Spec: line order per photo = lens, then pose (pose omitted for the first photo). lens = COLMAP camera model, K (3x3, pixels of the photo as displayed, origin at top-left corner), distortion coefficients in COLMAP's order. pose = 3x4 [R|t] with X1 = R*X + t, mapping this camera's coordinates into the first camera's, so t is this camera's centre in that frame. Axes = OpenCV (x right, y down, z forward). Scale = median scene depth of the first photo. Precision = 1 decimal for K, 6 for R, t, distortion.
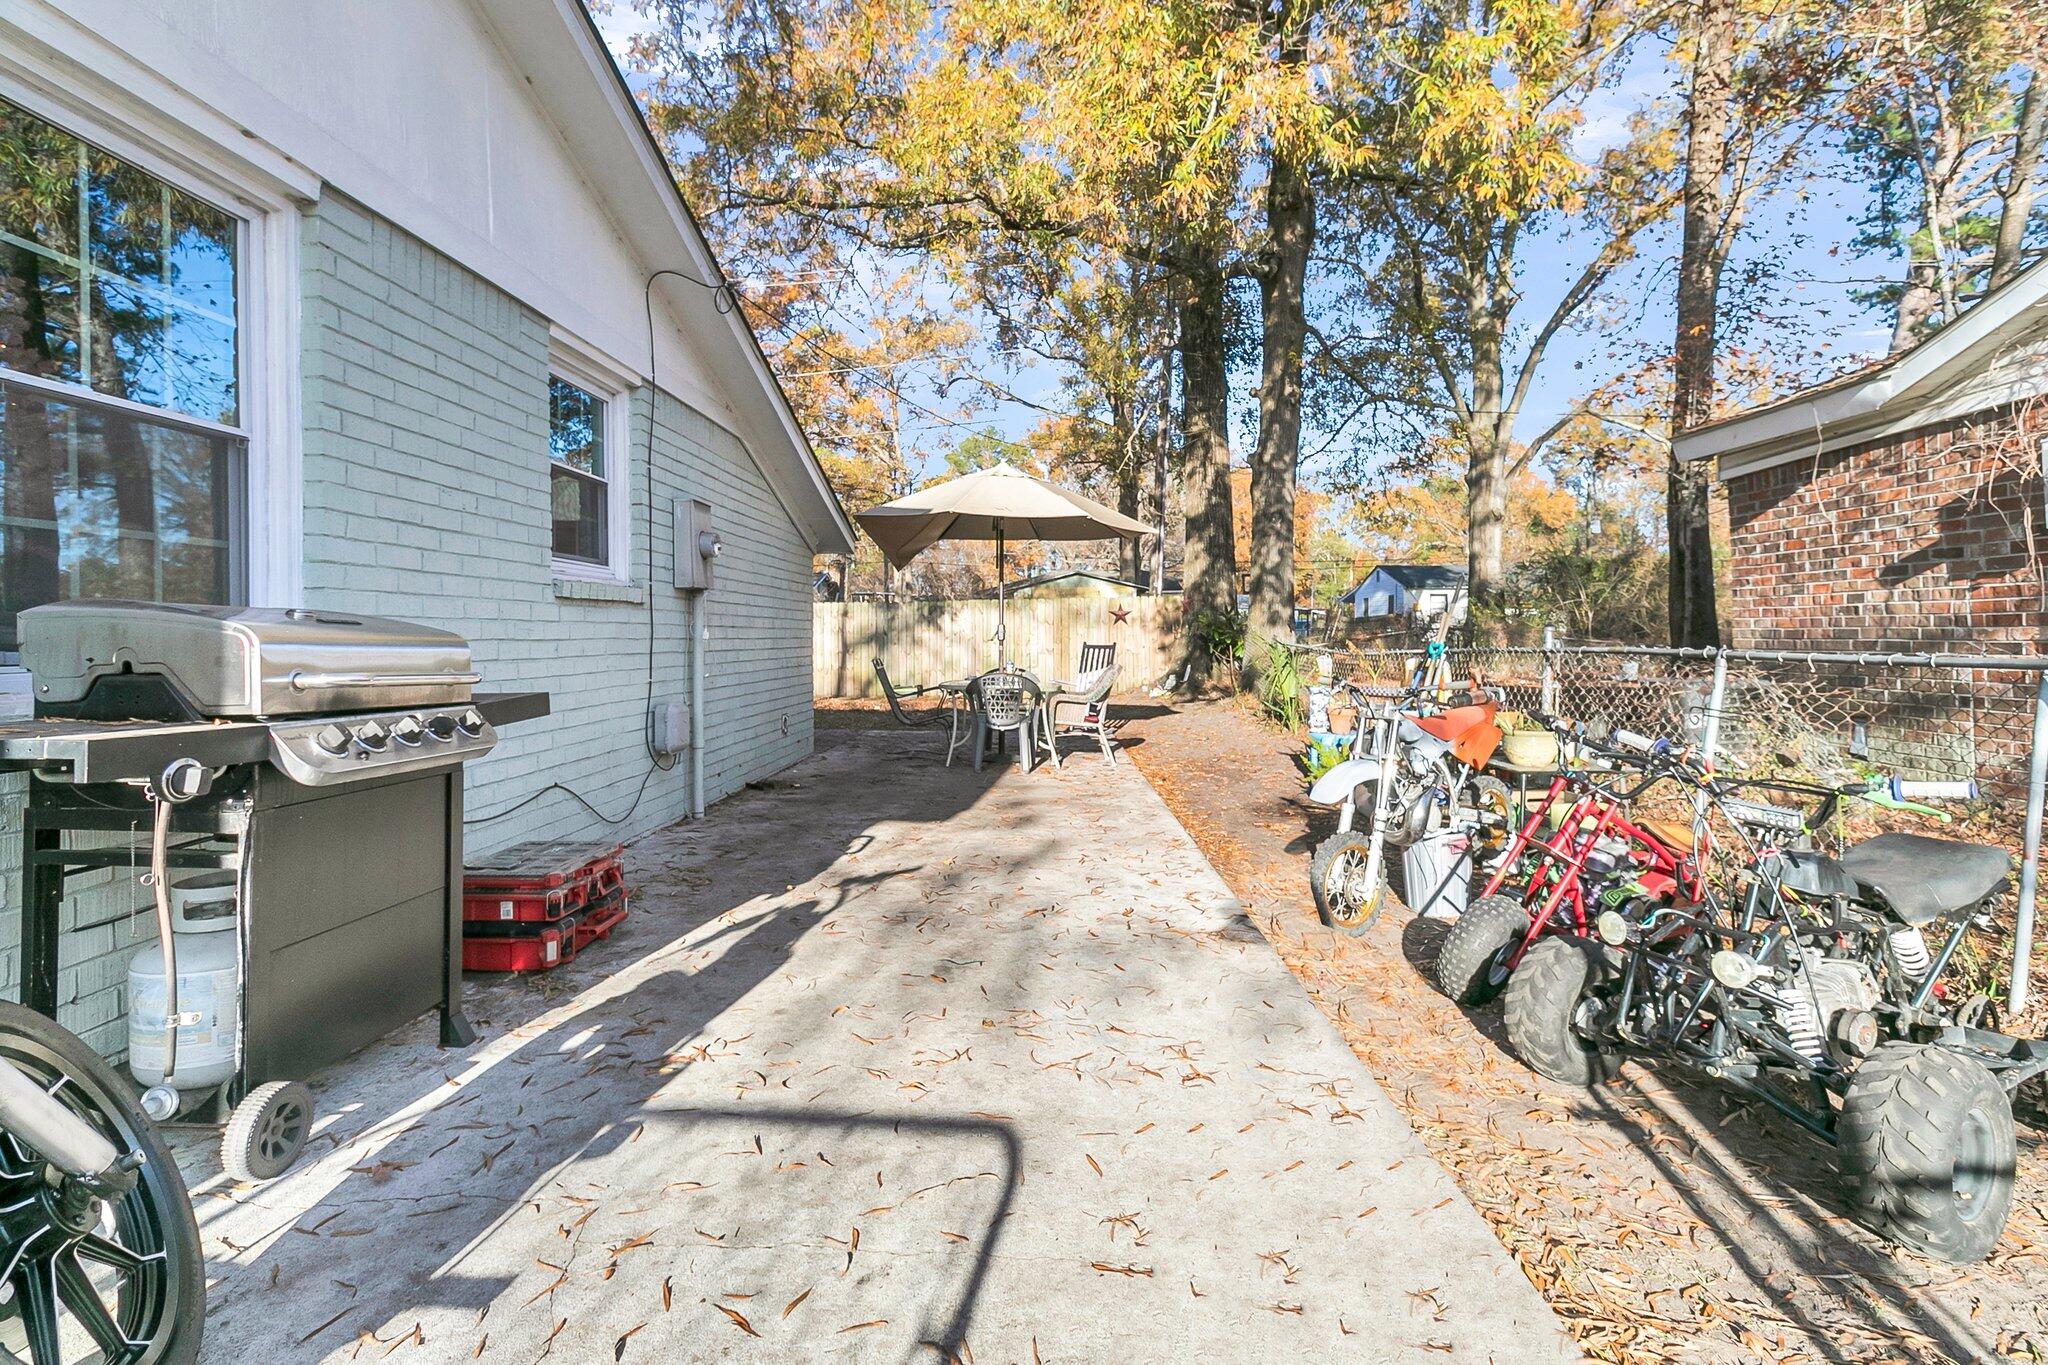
lens RADIAL K [[968.3, 0, 1045.9], [0, 968.3, 639.8], [0, 0, 1]] dist [-0.000893, 0.000415]
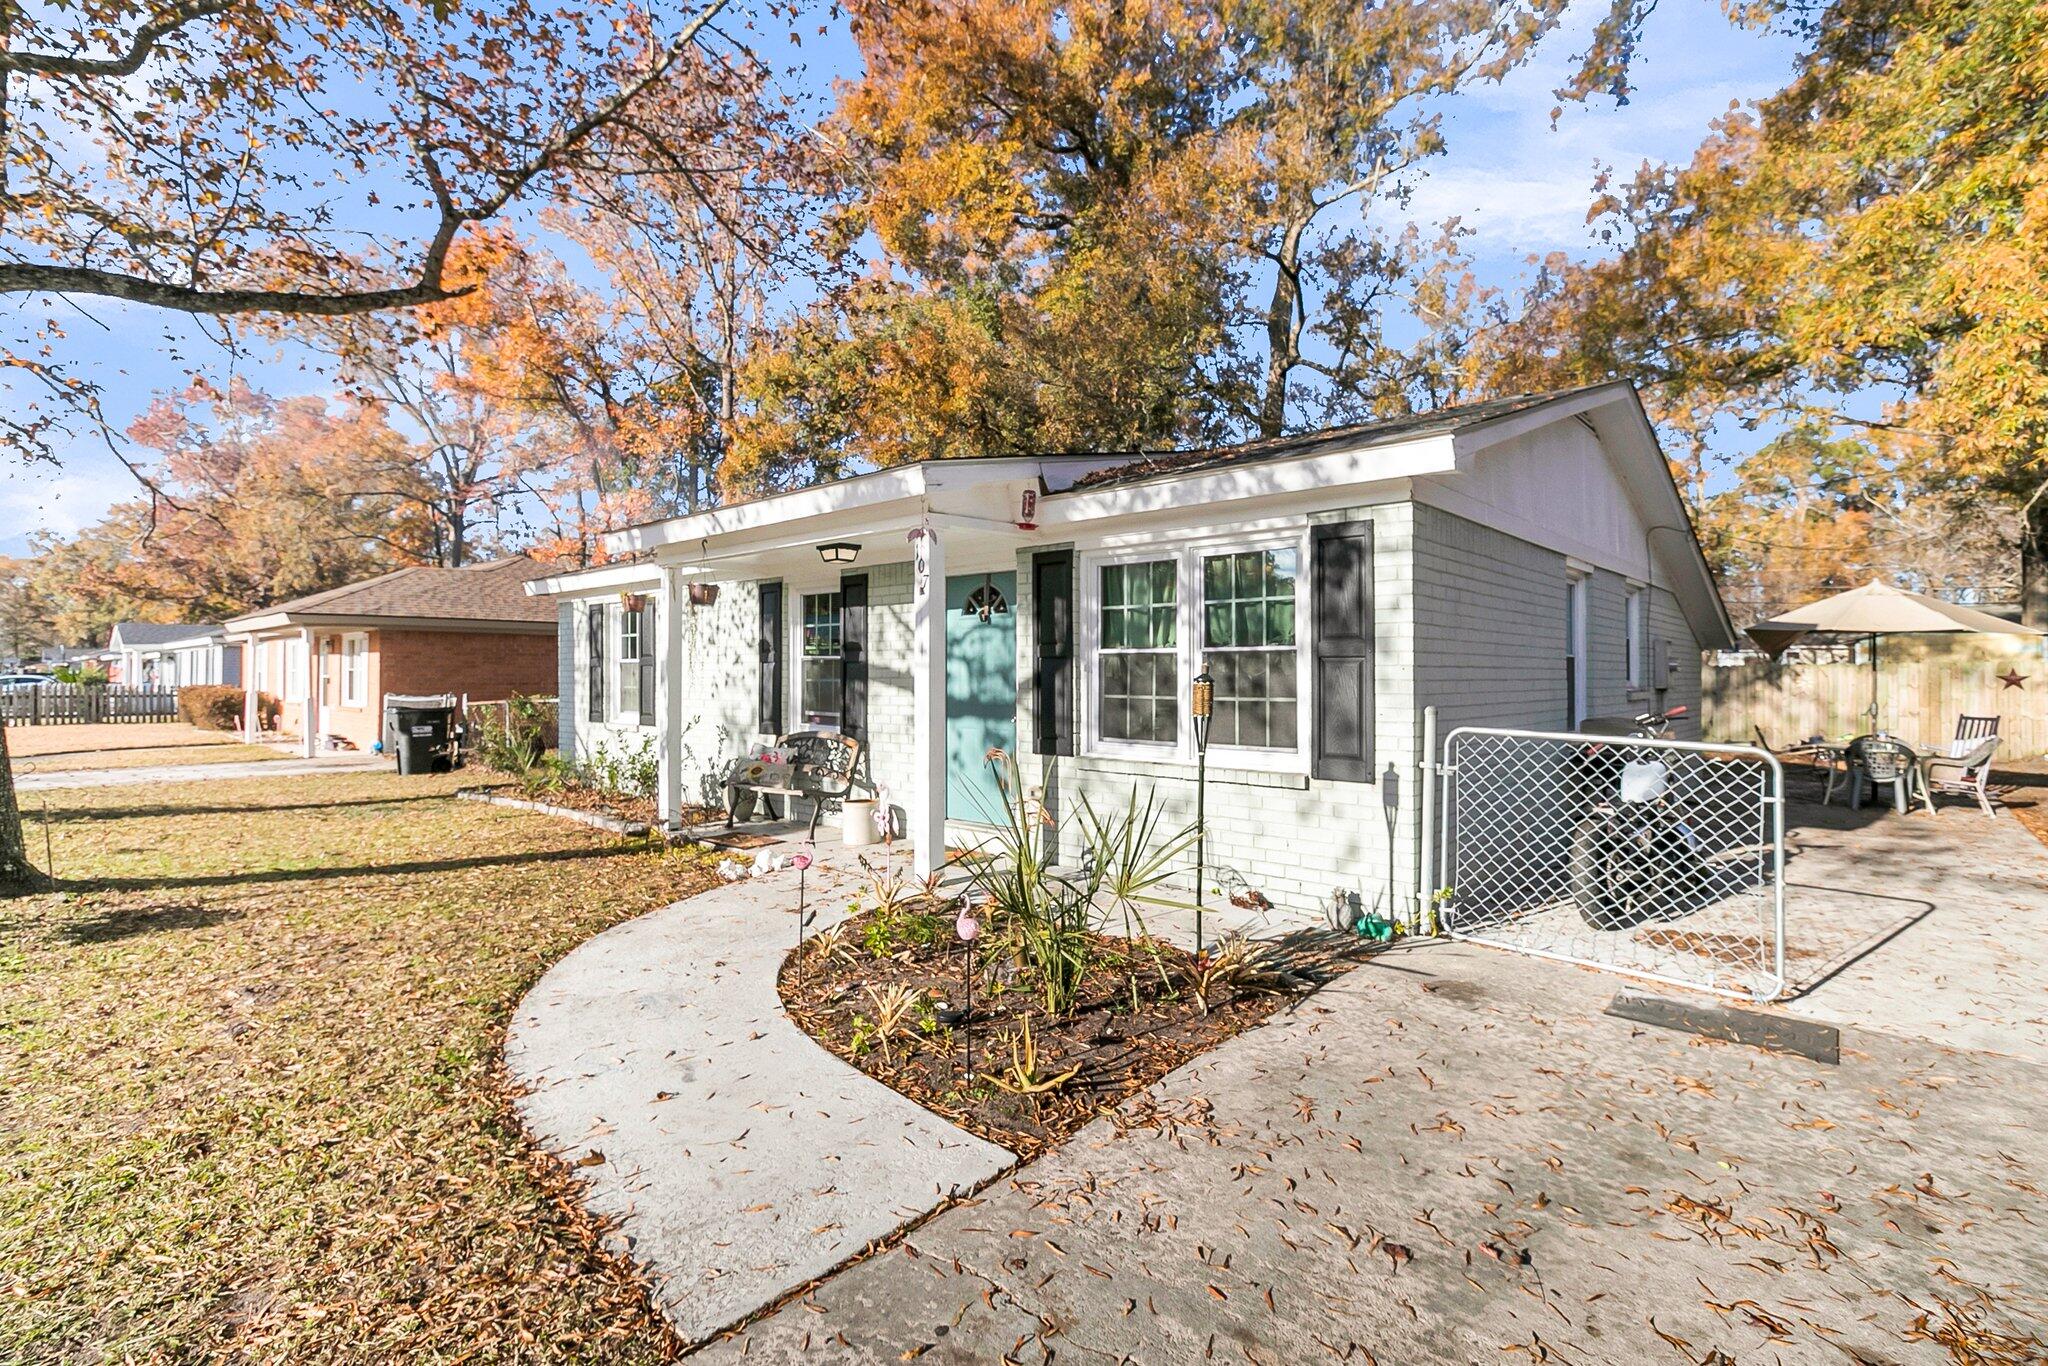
lens RADIAL K [[968.3, 0, 1034.5], [0, 968.3, 667.0], [0, 0, 1]] dist [-0.000893, 0.000415]
pose [[0.748322, 0.003023, -0.663328, -0.025681], [-0.008532, 0.999951, -0.005069, -0.044936], [0.663280, 0.009452, 0.748311, -0.693771]]
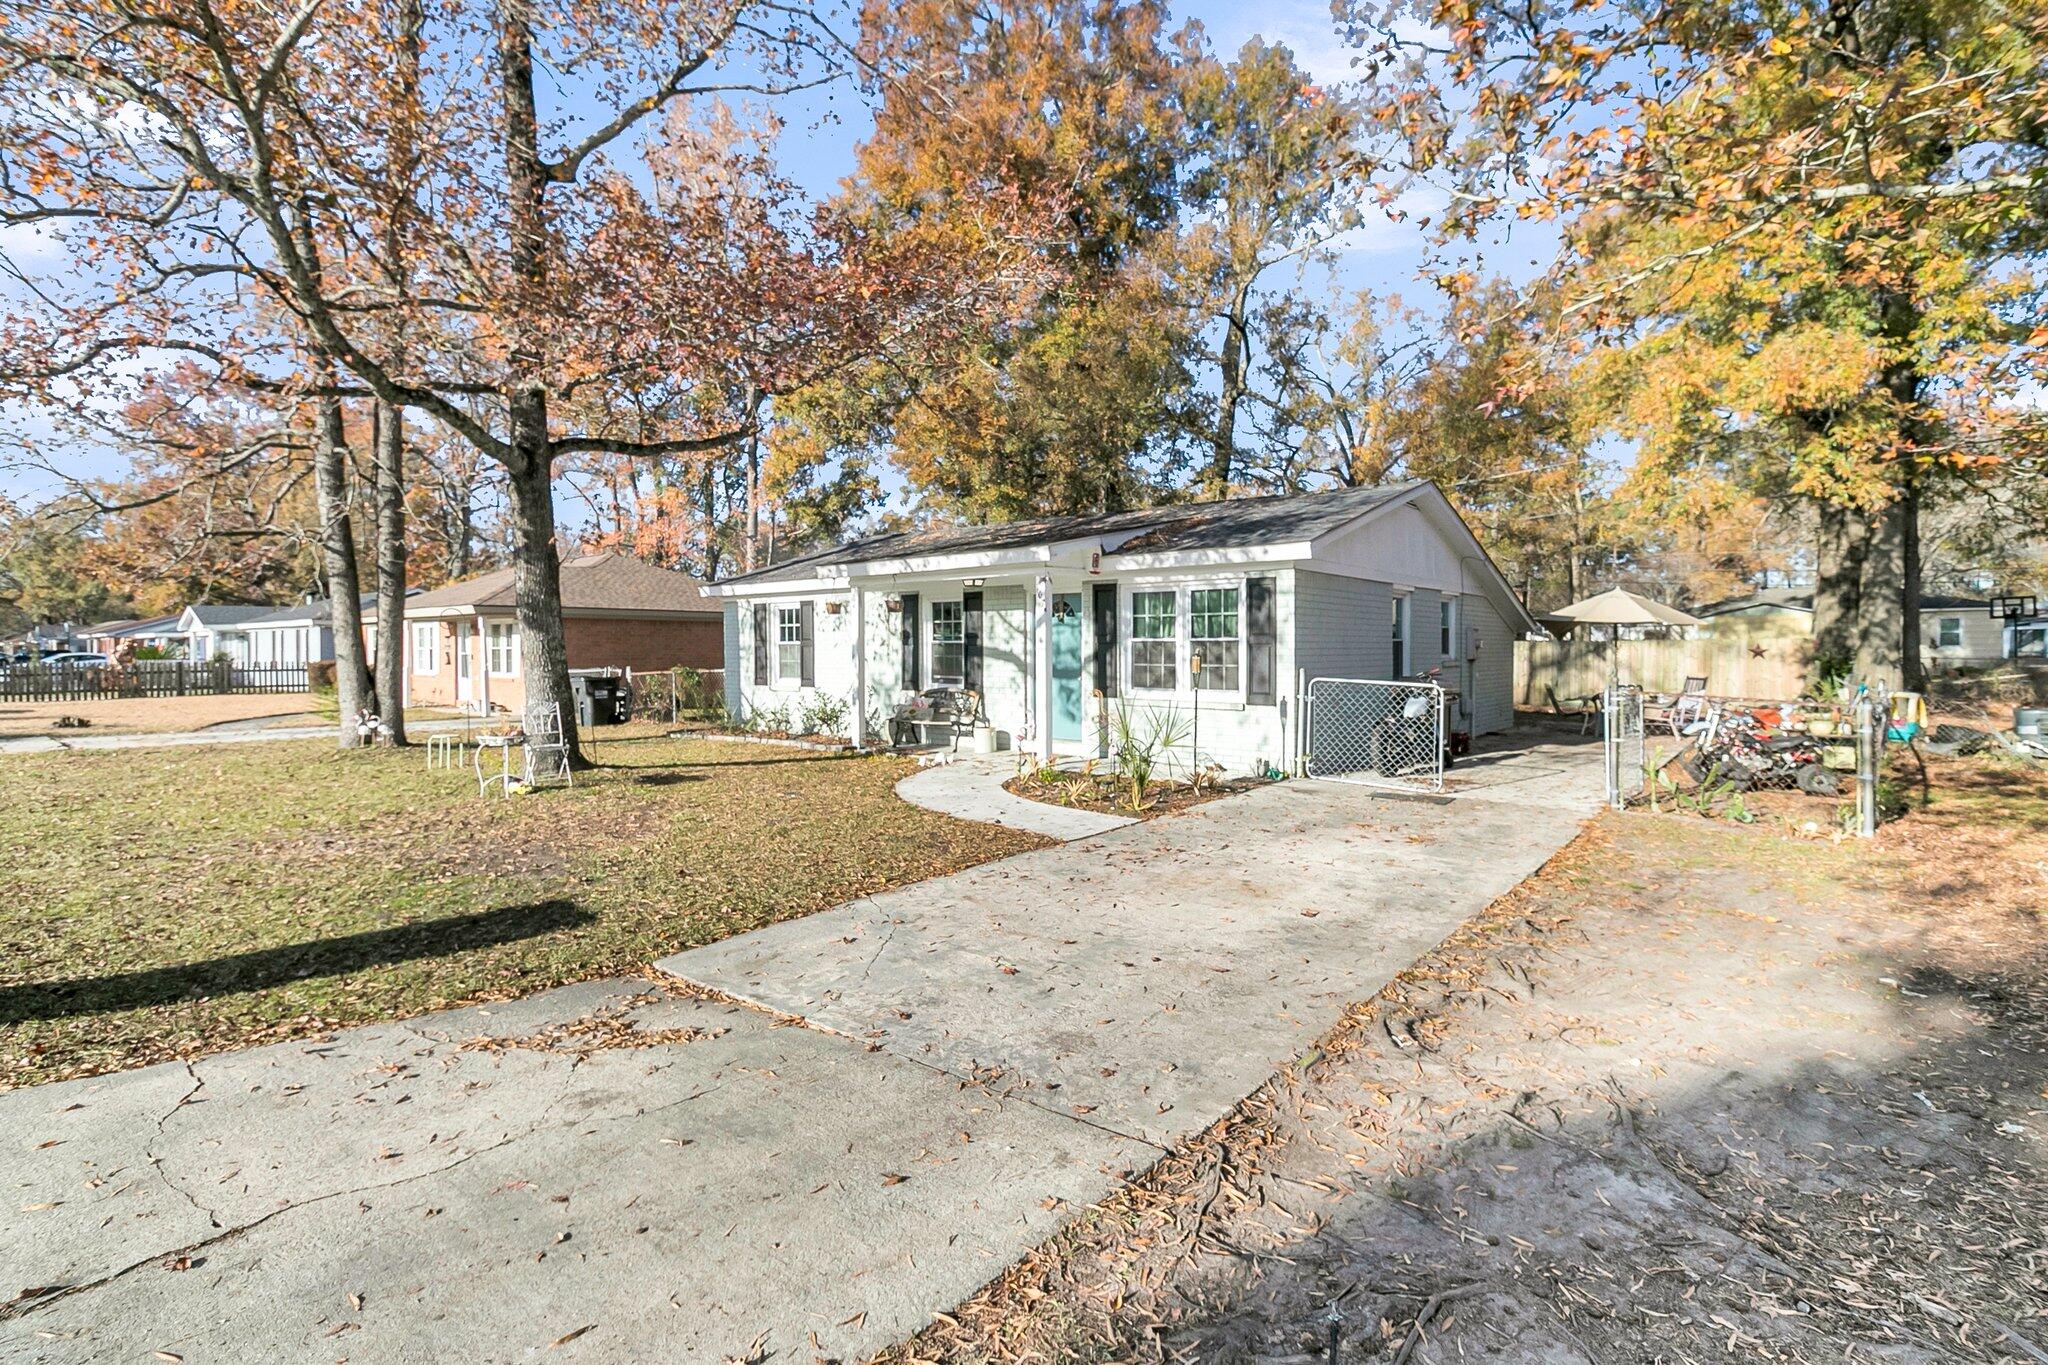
lens RADIAL K [[968.3, 0, 1024.7], [0, 968.3, 663.8], [0, 0, 1]] dist [-0.000893, 0.000415]
pose [[0.773685, 0.016295, -0.633360, 0.255235], [-0.005529, 0.999805, 0.018969, -0.052751], [0.633546, -0.011174, 0.773624, -1.237958]]
